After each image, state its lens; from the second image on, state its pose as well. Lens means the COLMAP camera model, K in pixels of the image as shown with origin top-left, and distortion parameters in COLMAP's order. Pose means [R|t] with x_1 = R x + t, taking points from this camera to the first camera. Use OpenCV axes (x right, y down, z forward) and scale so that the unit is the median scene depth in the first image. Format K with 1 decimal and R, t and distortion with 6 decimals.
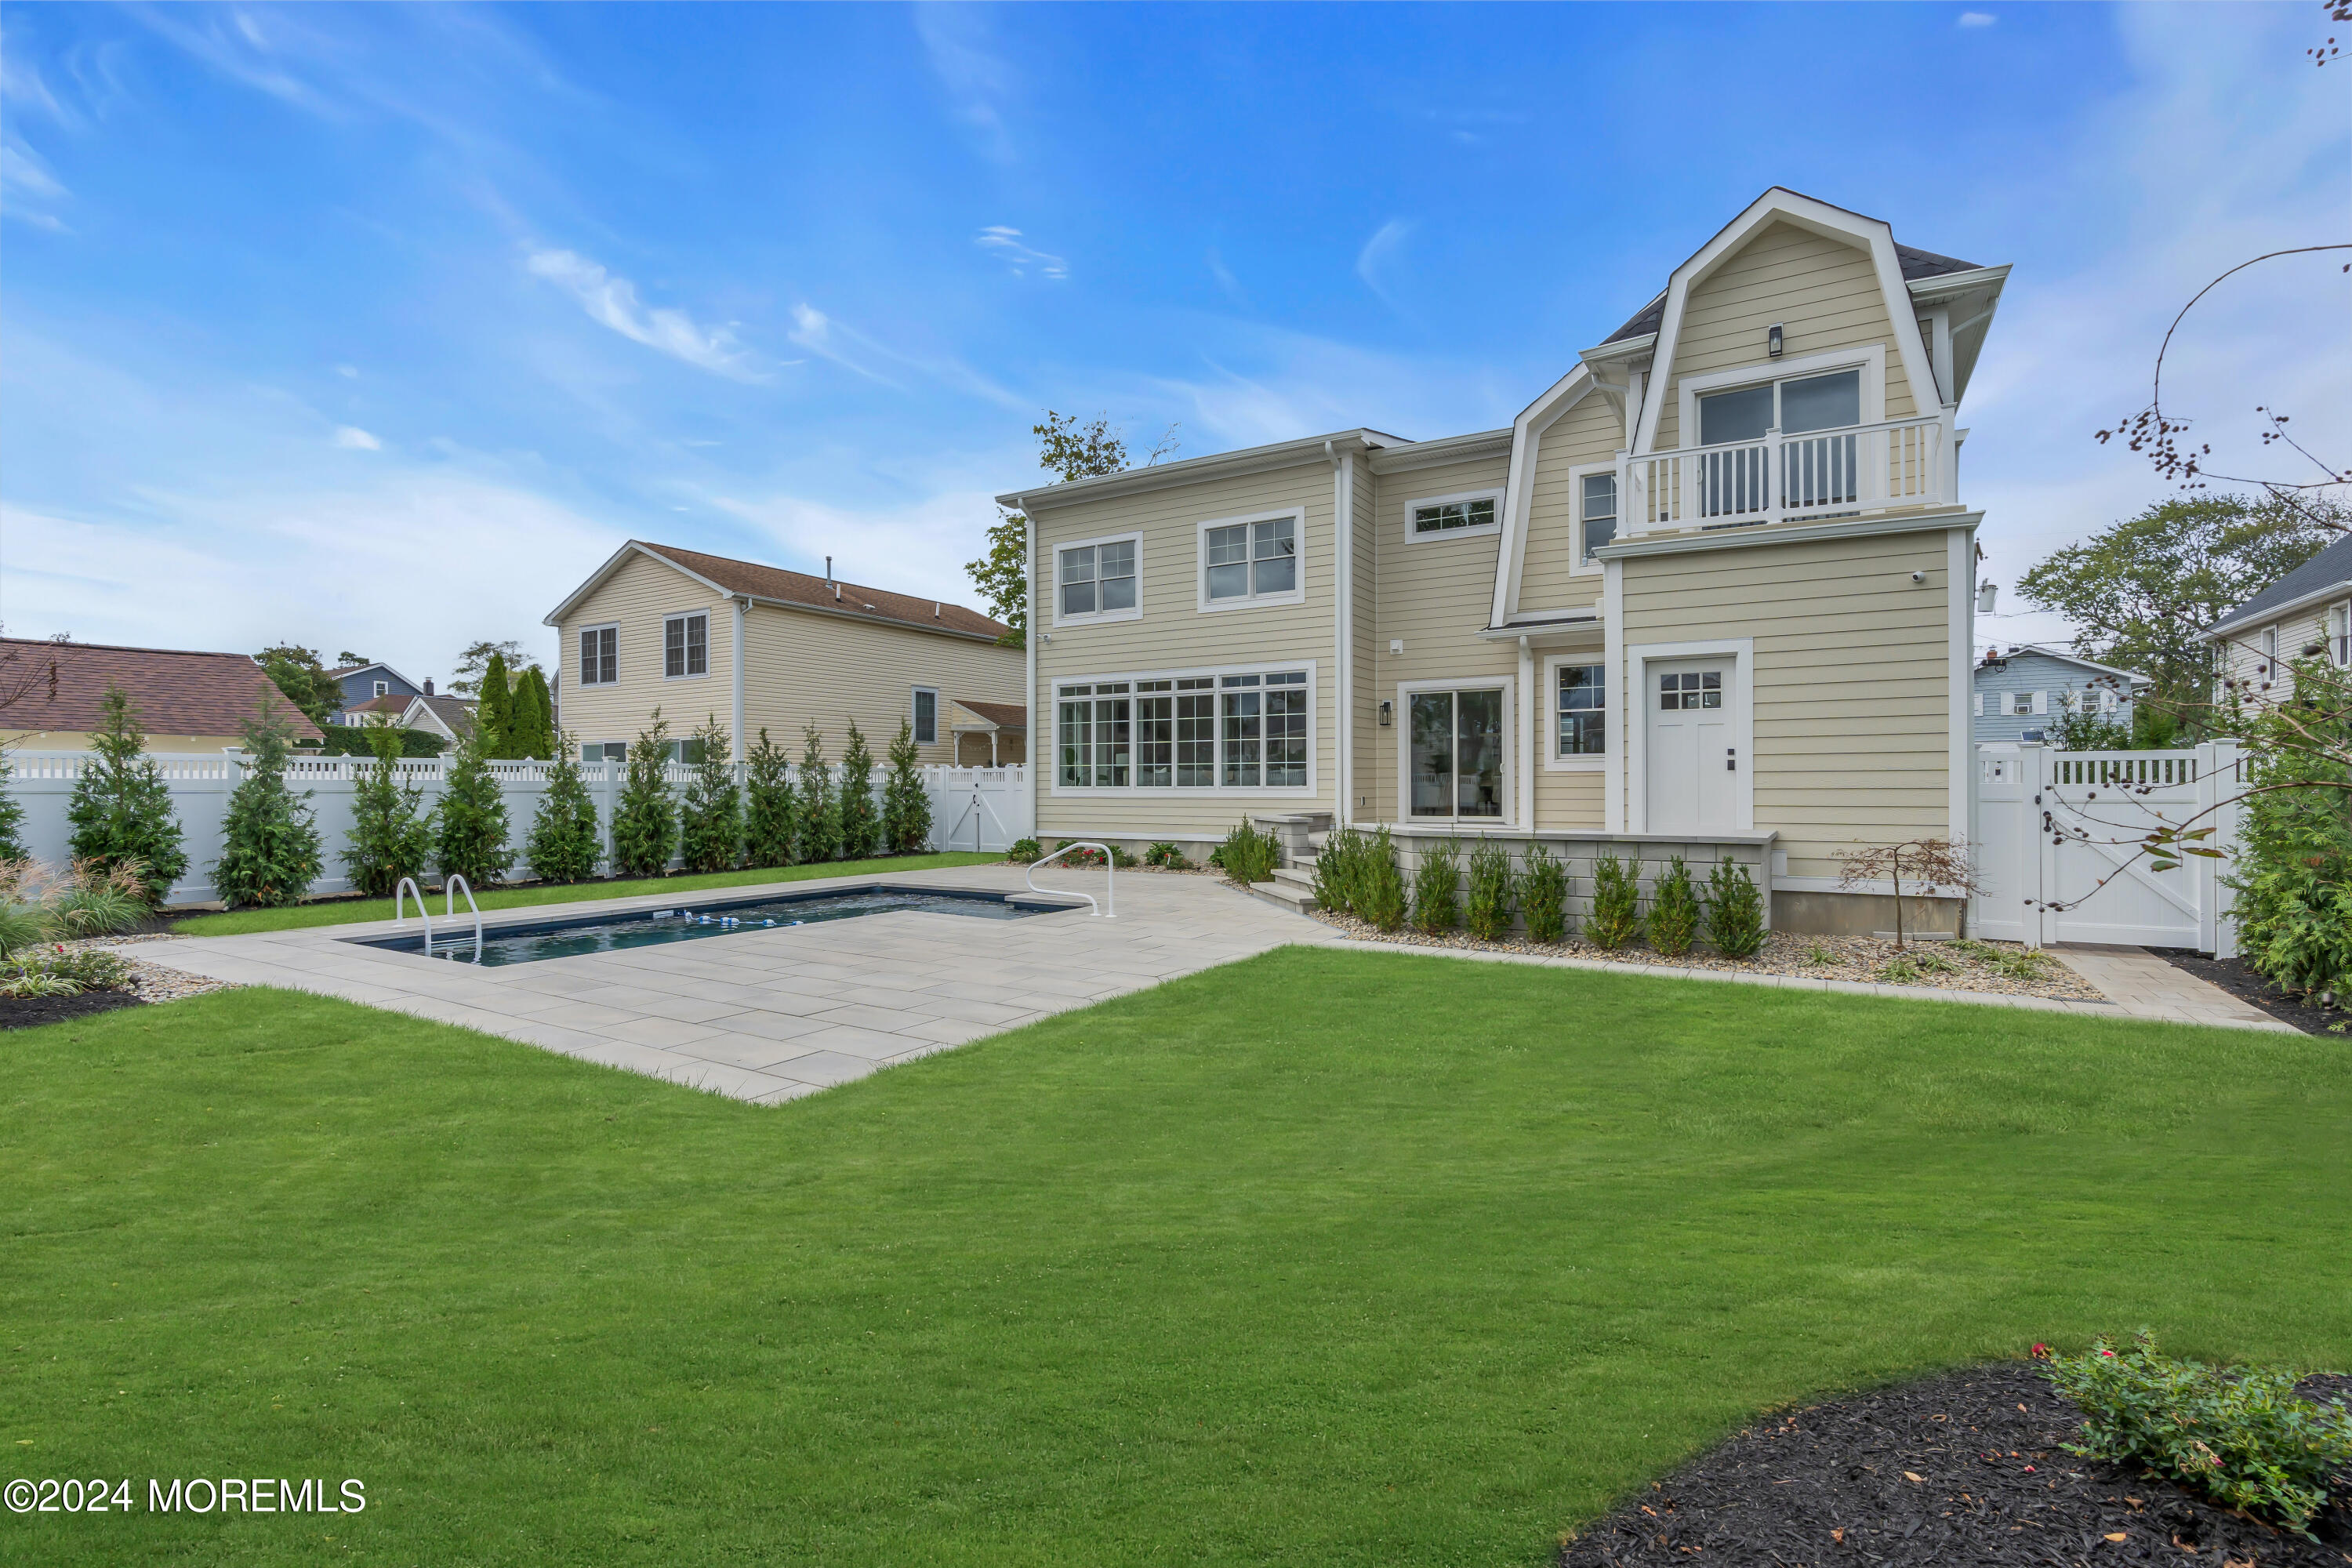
lens RADIAL K [[1047.6, 0, 1184.0], [0, 1047.6, 786.2], [0, 0, 1]] dist [-0.014475, 0.004728]
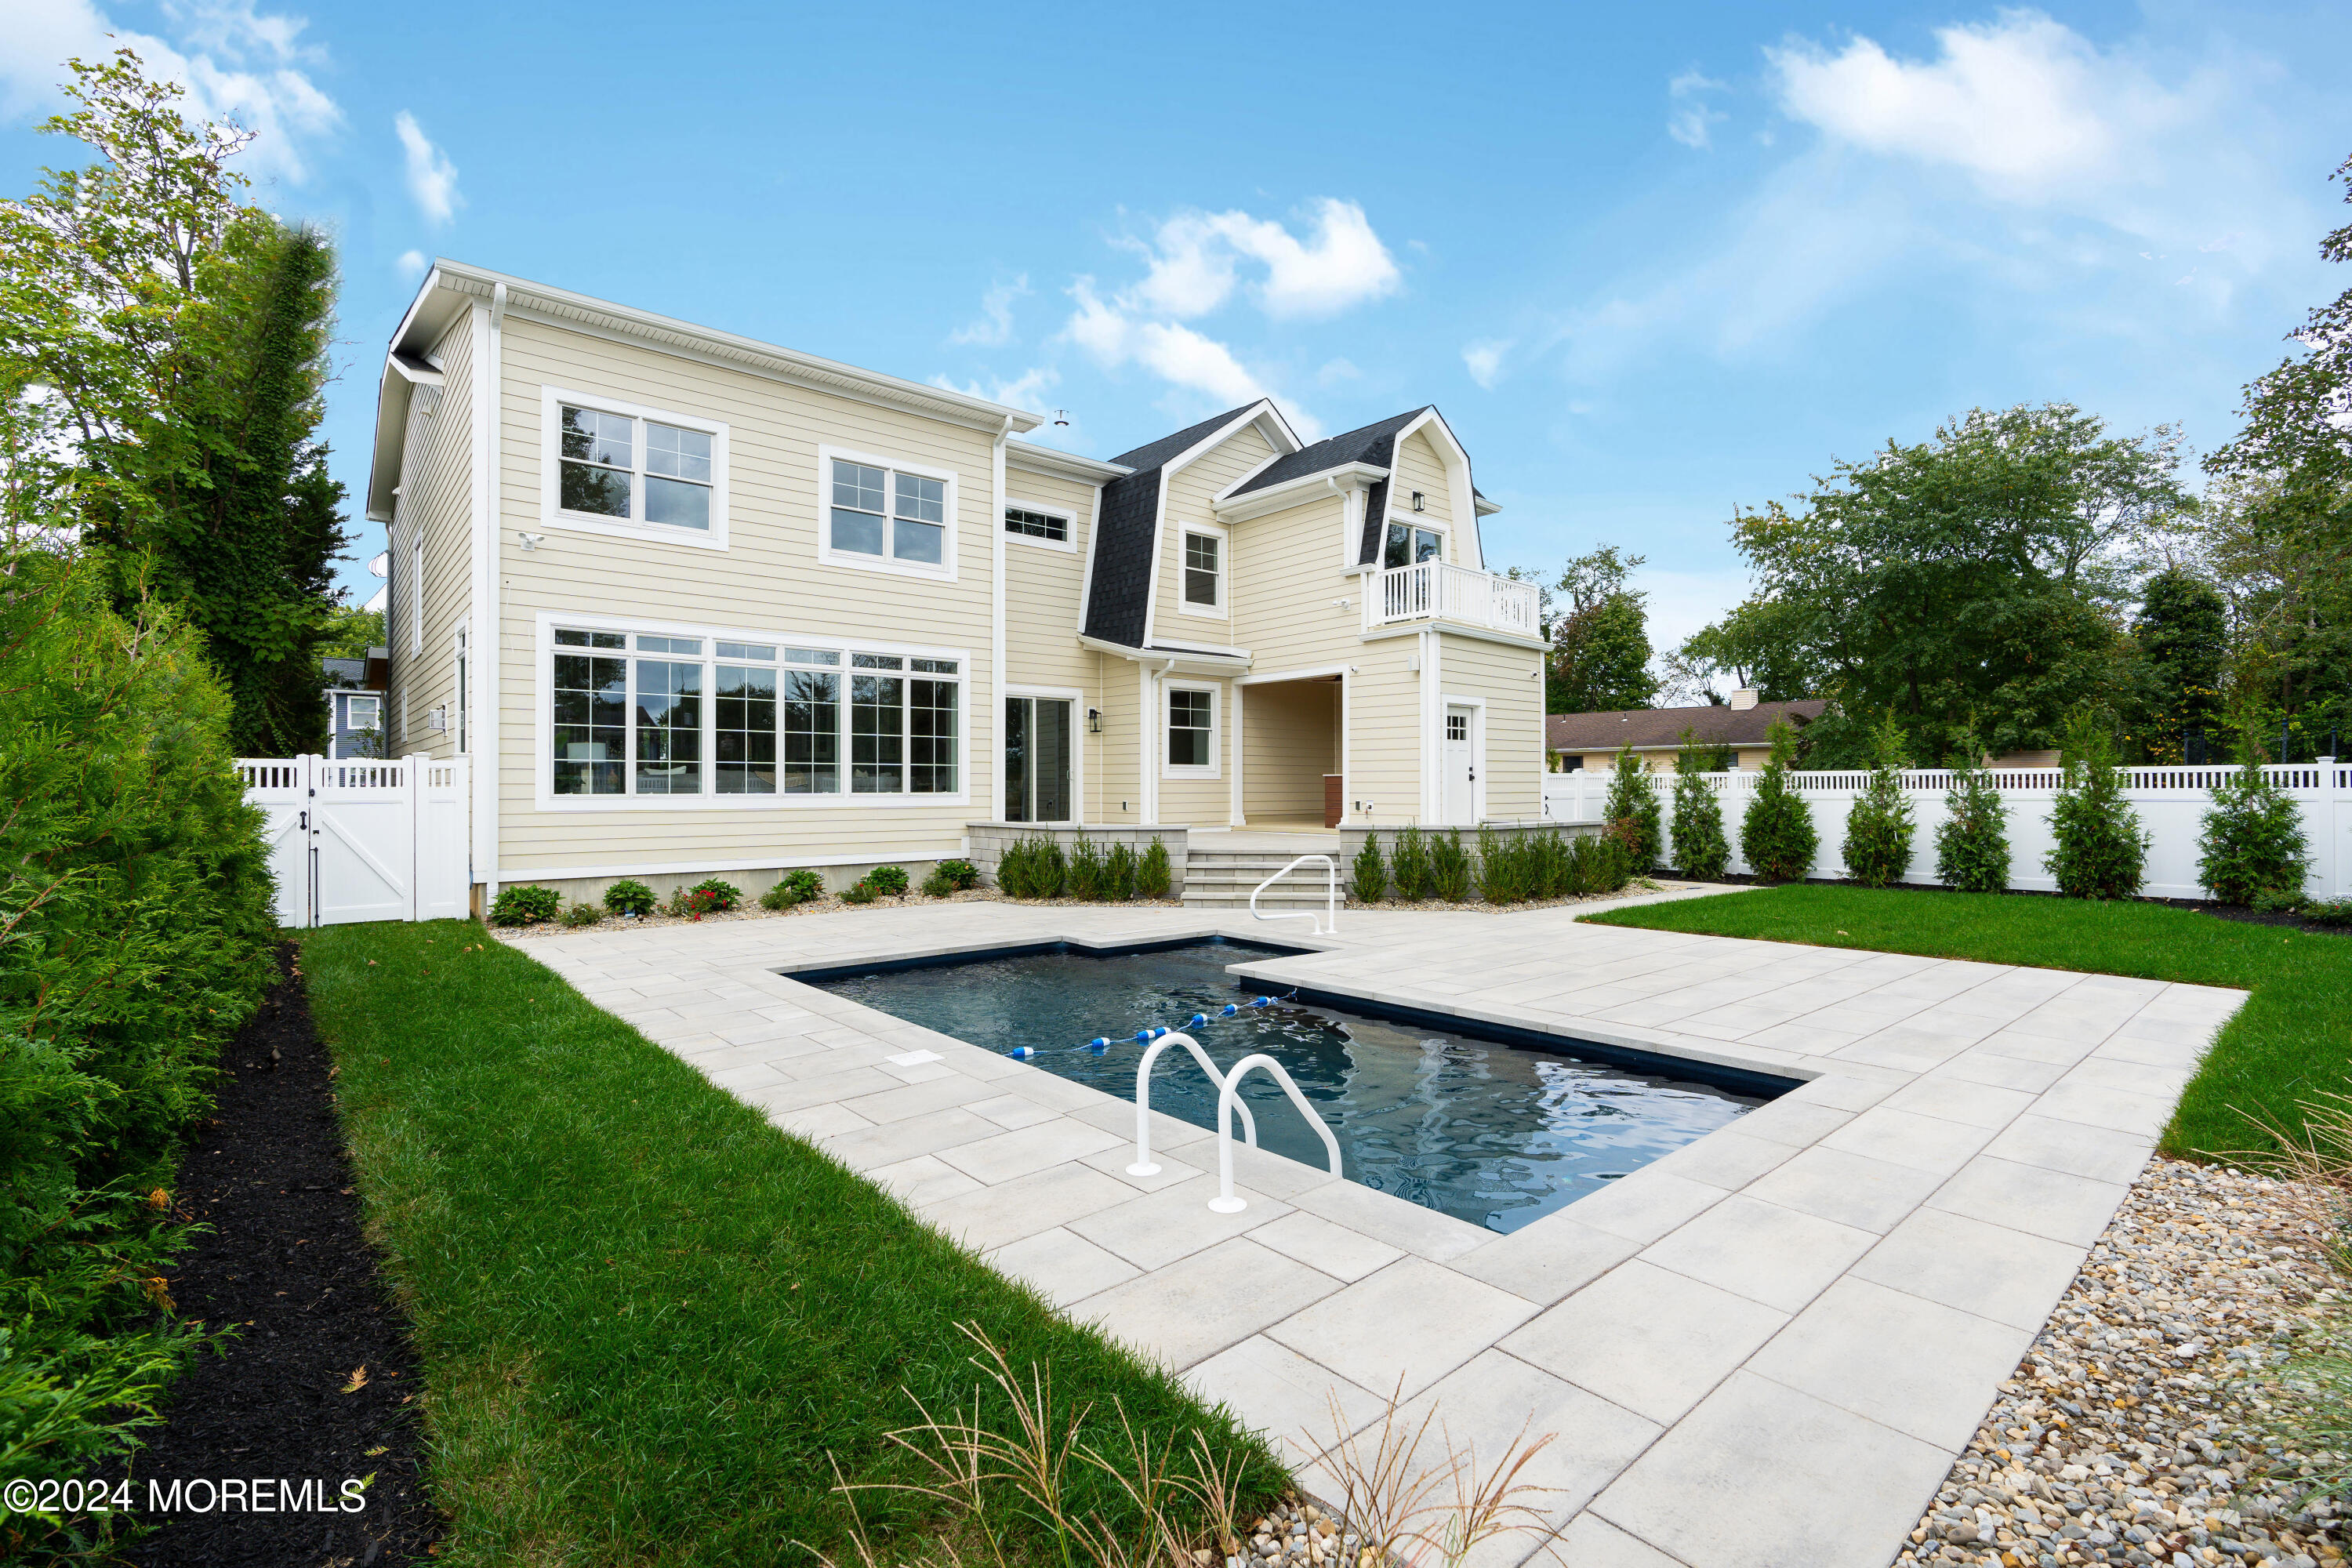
lens RADIAL K [[1008.4, 0, 1176.0], [0, 1008.4, 784.0], [0, 0, 1]] dist [0.060501, 0.000112]
pose [[0.333925, -0.006480, 0.942577, -0.627976], [0.000747, 0.999978, 0.006610, -0.012146], [-0.942599, -0.001503, 0.333923, 0.542031]]
